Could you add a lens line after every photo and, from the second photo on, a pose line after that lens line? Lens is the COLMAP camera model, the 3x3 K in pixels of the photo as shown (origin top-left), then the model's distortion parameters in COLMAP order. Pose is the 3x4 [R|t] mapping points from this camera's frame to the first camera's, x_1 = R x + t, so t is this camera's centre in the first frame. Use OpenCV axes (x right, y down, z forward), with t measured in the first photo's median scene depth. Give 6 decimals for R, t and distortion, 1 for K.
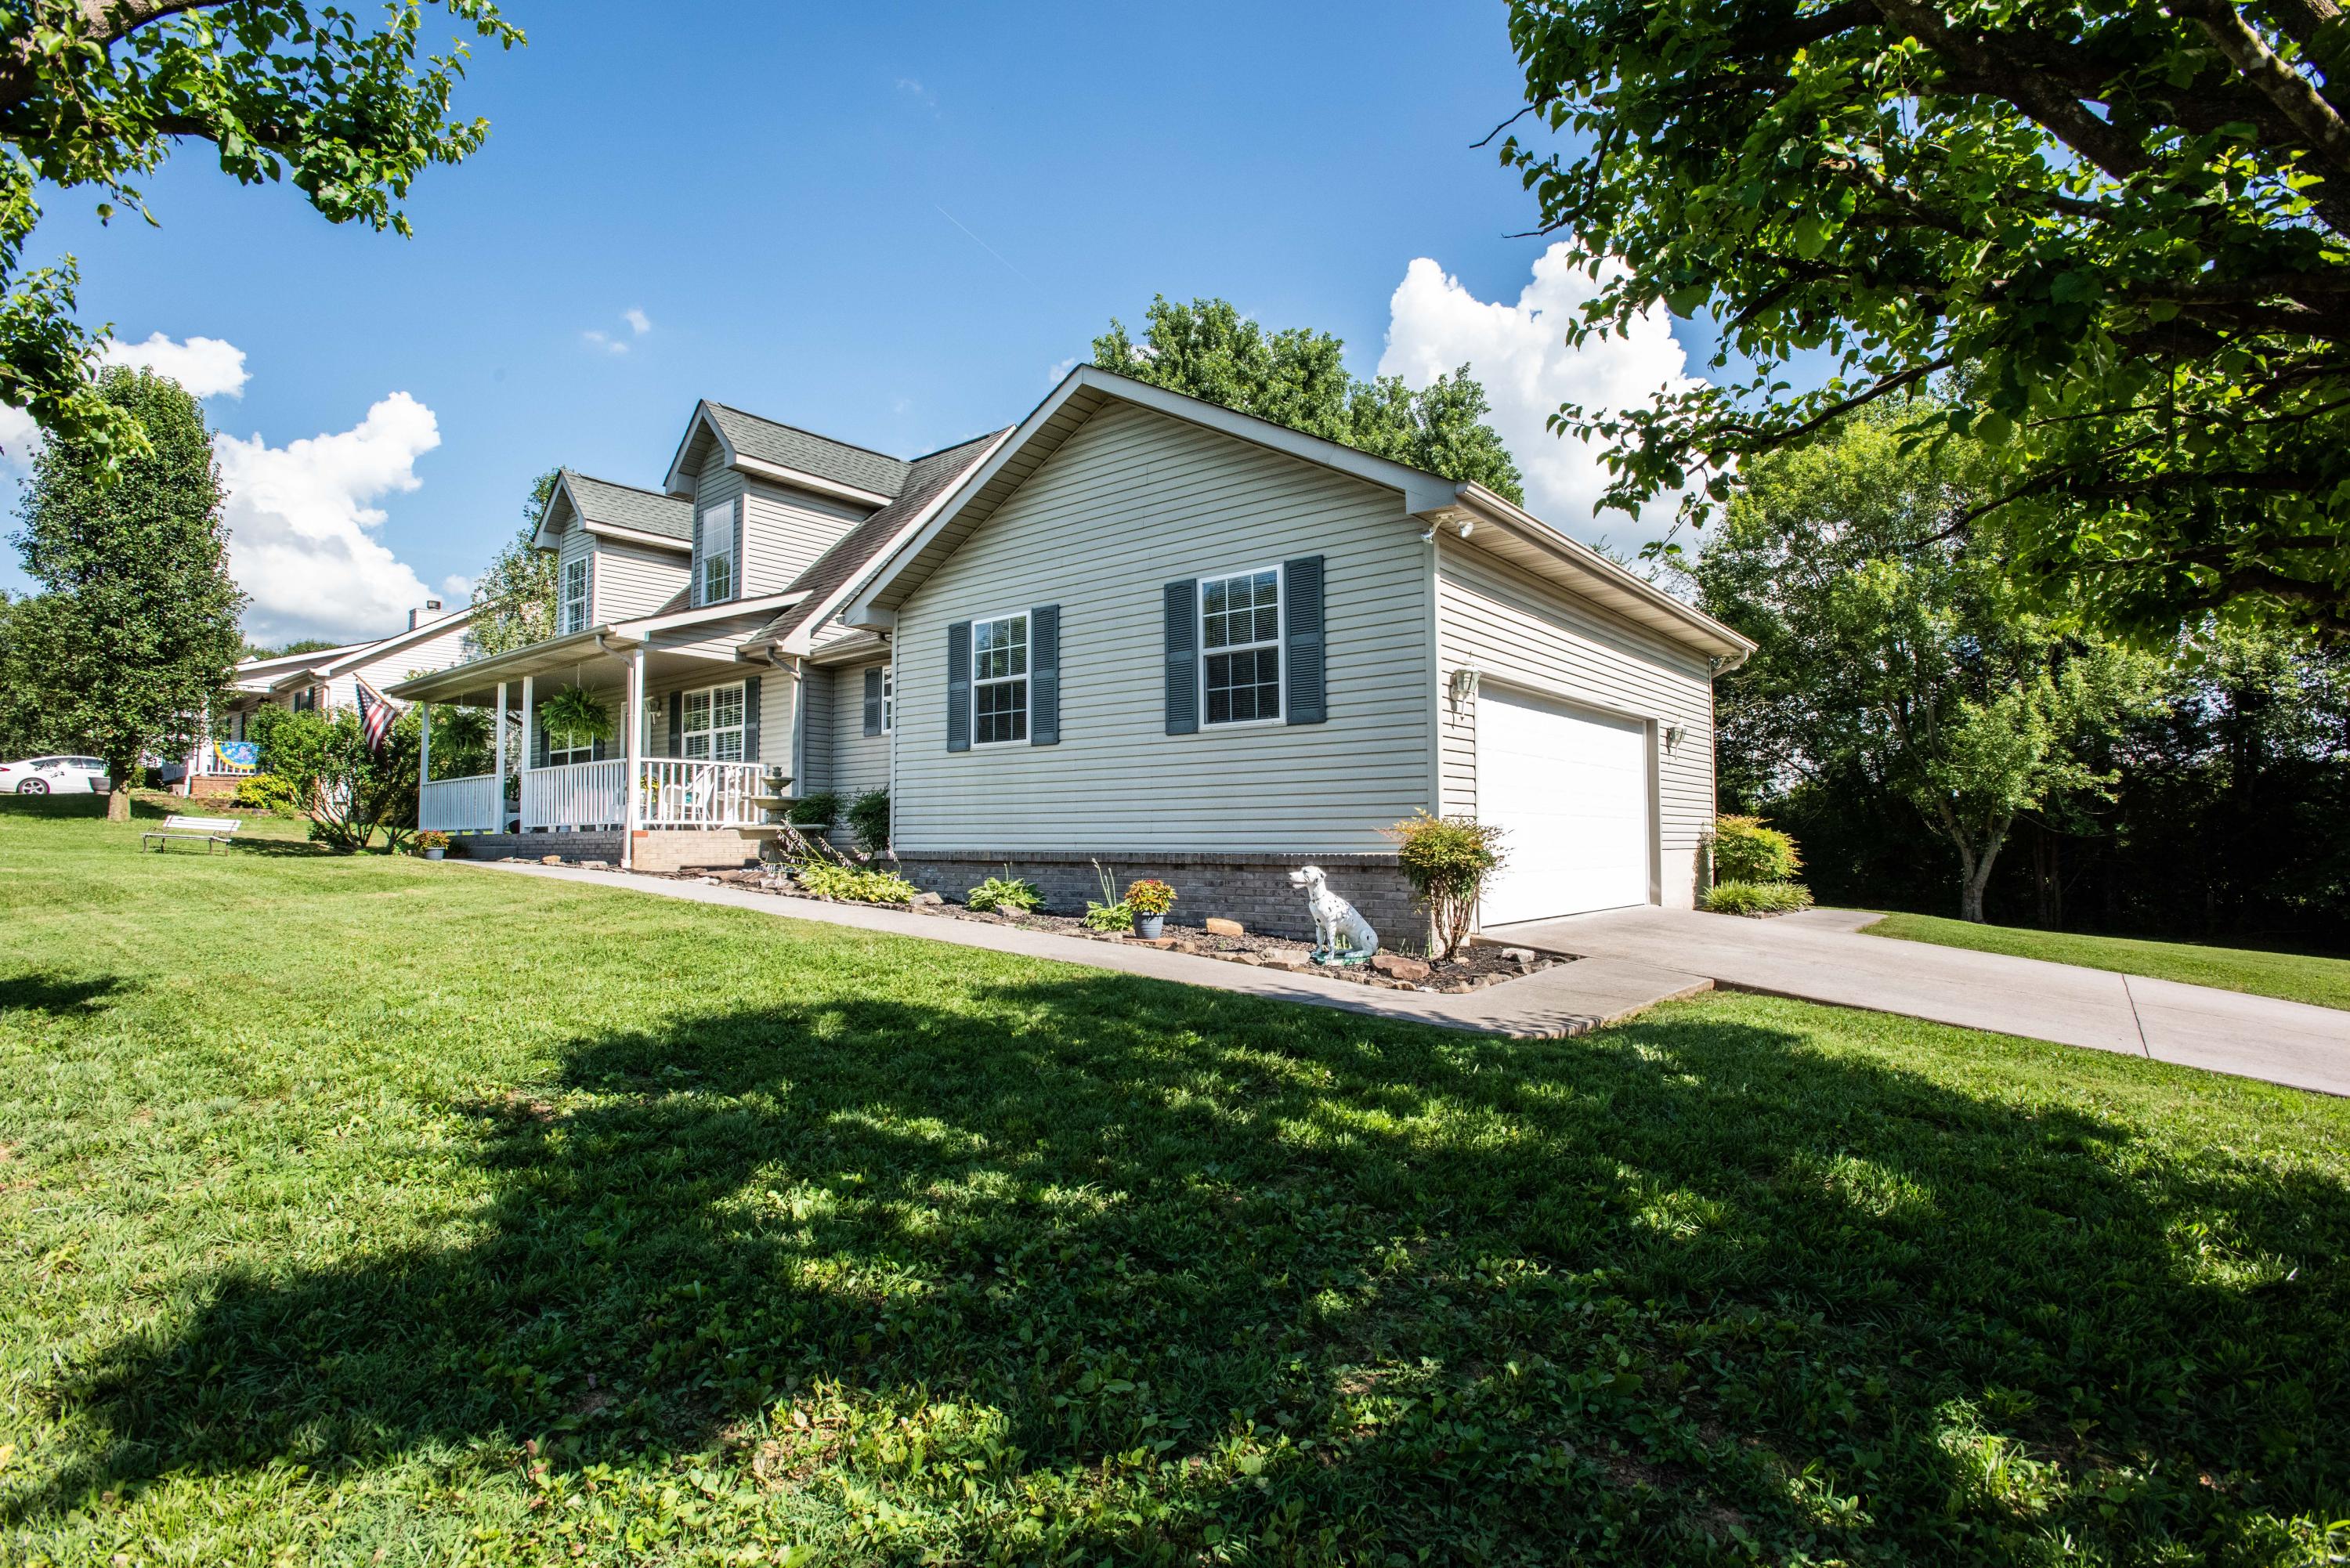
lens RADIAL K [[1129.2, 0, 1176.9], [0, 1129.2, 765.1], [0, 0, 1]] dist [0.028133, -0.000336]
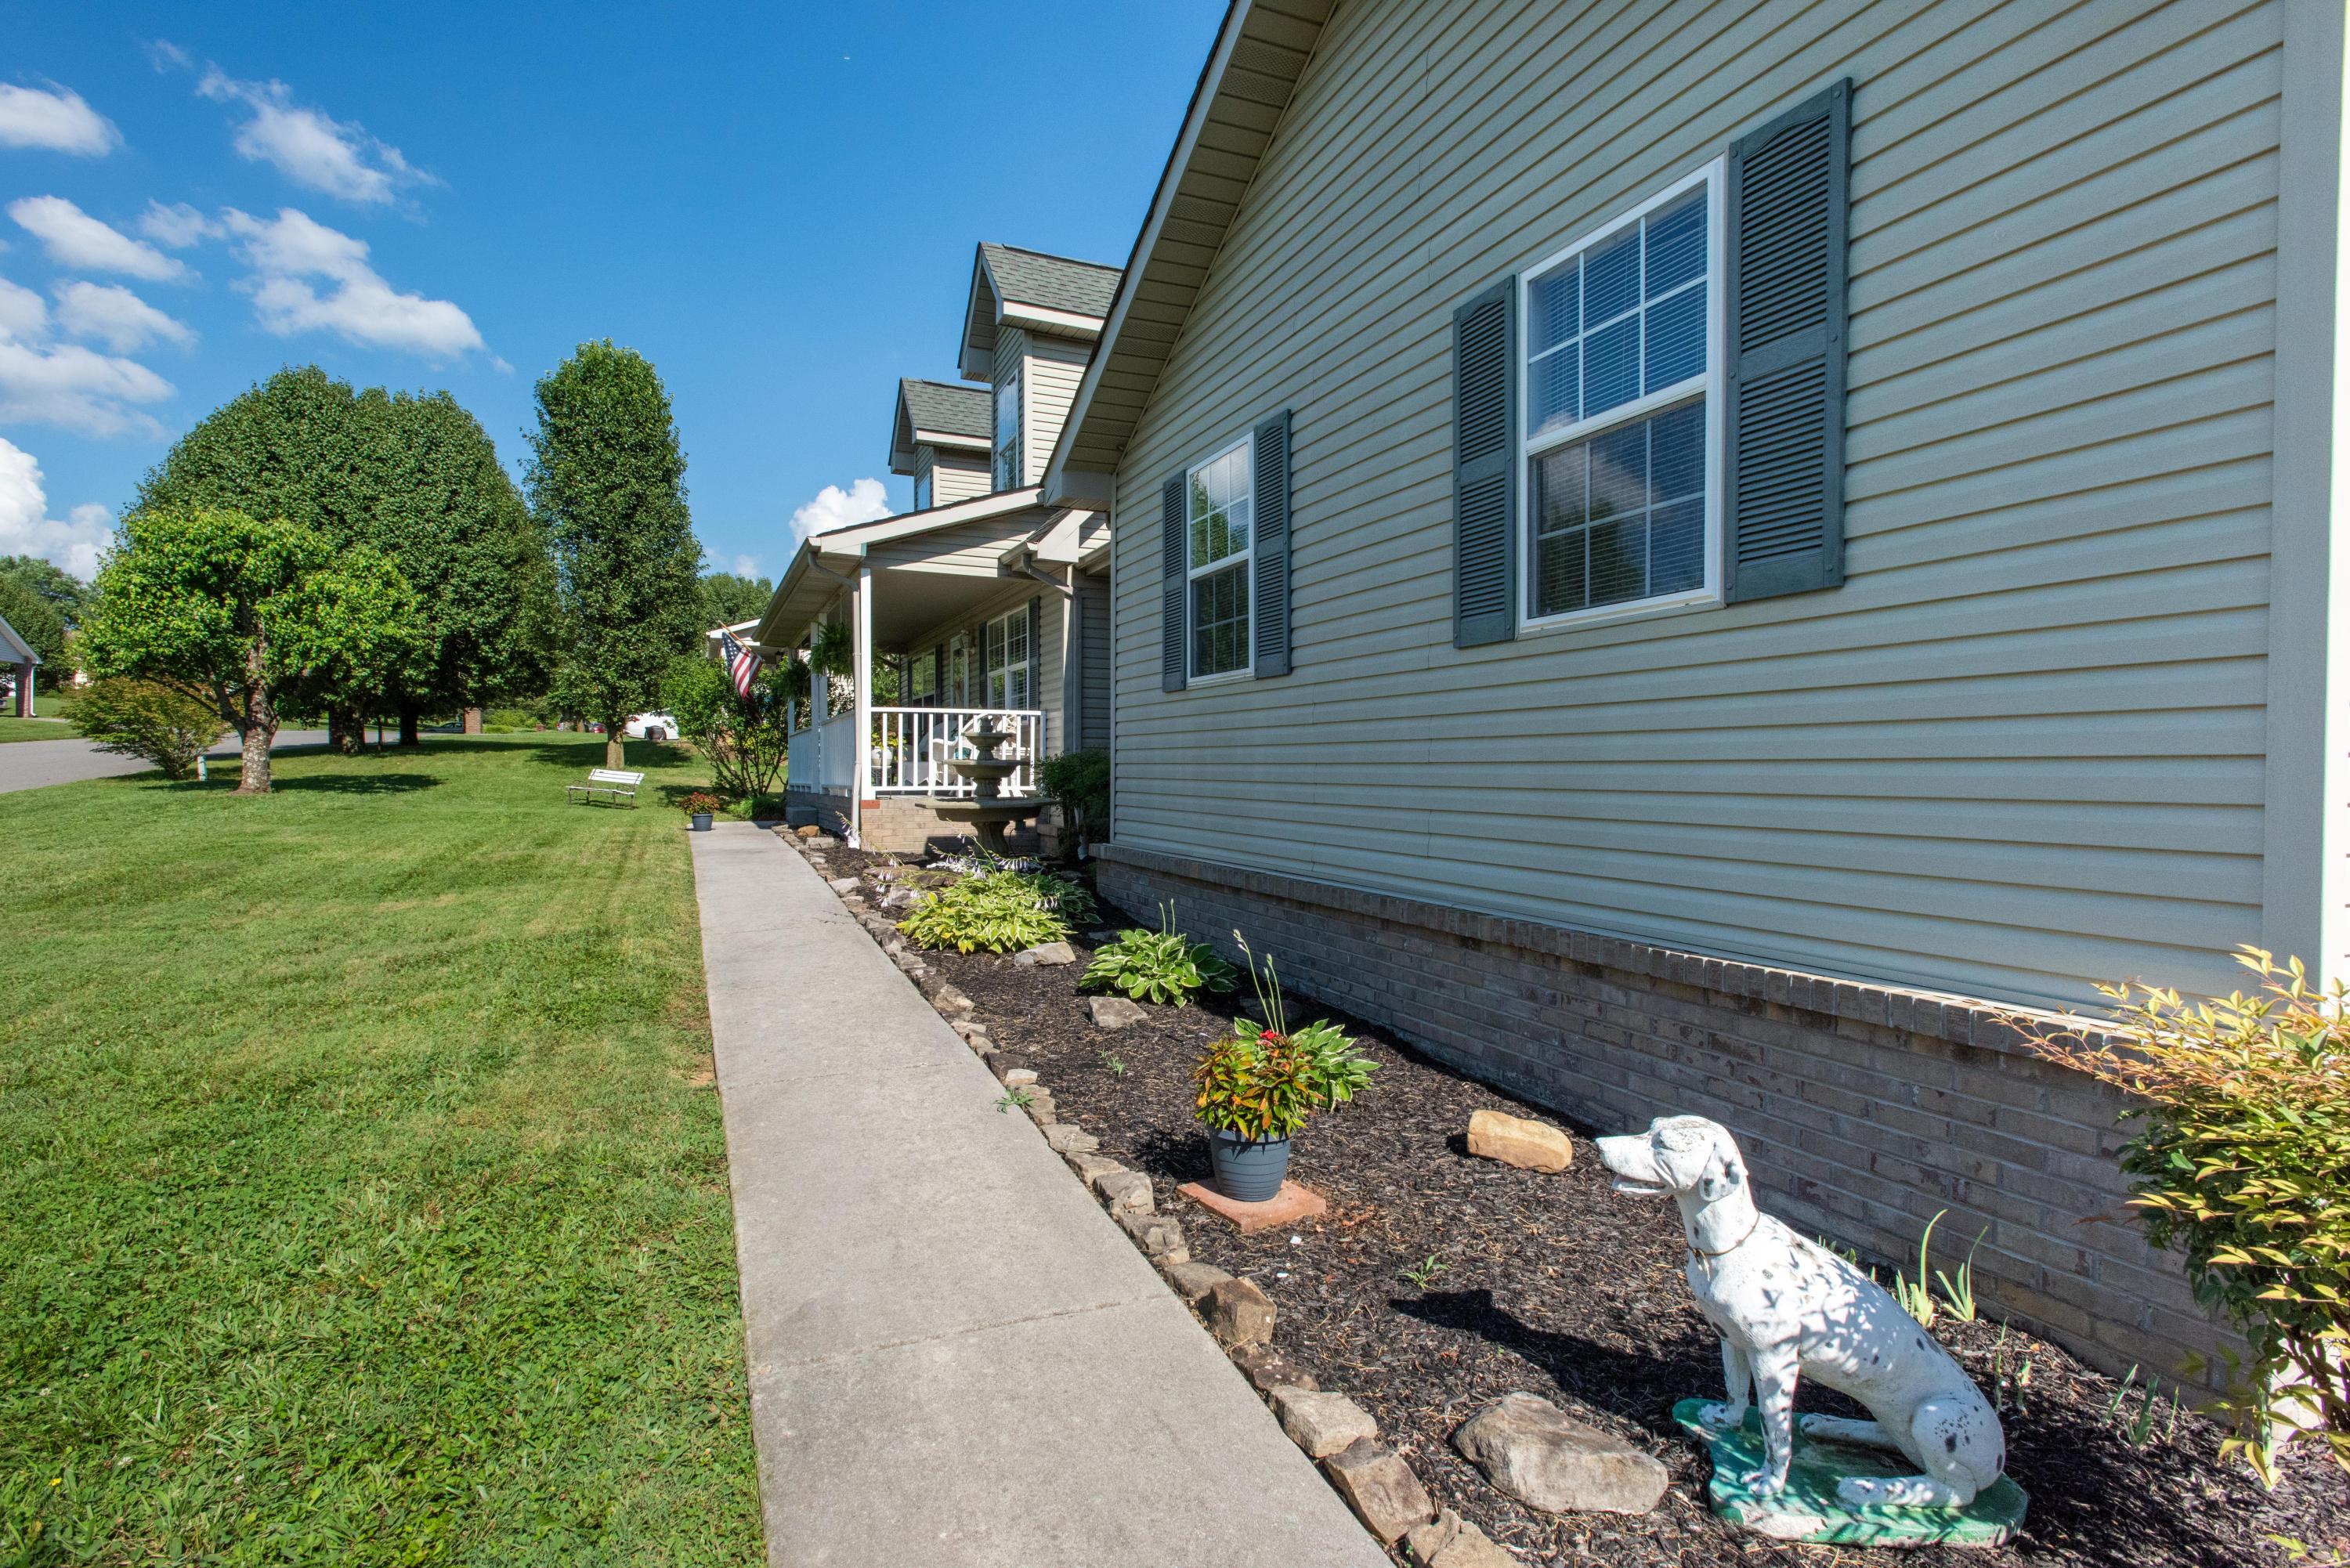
lens RADIAL K [[1129.2, 0, 1170.4], [0, 1129.2, 781.2], [0, 0, 1]] dist [0.028133, -0.000336]
pose [[0.885332, 0.012101, -0.464801, 0.097388], [0.023961, 0.997146, 0.071601, -0.008605], [0.464341, -0.074527, 0.882515, 0.517851]]
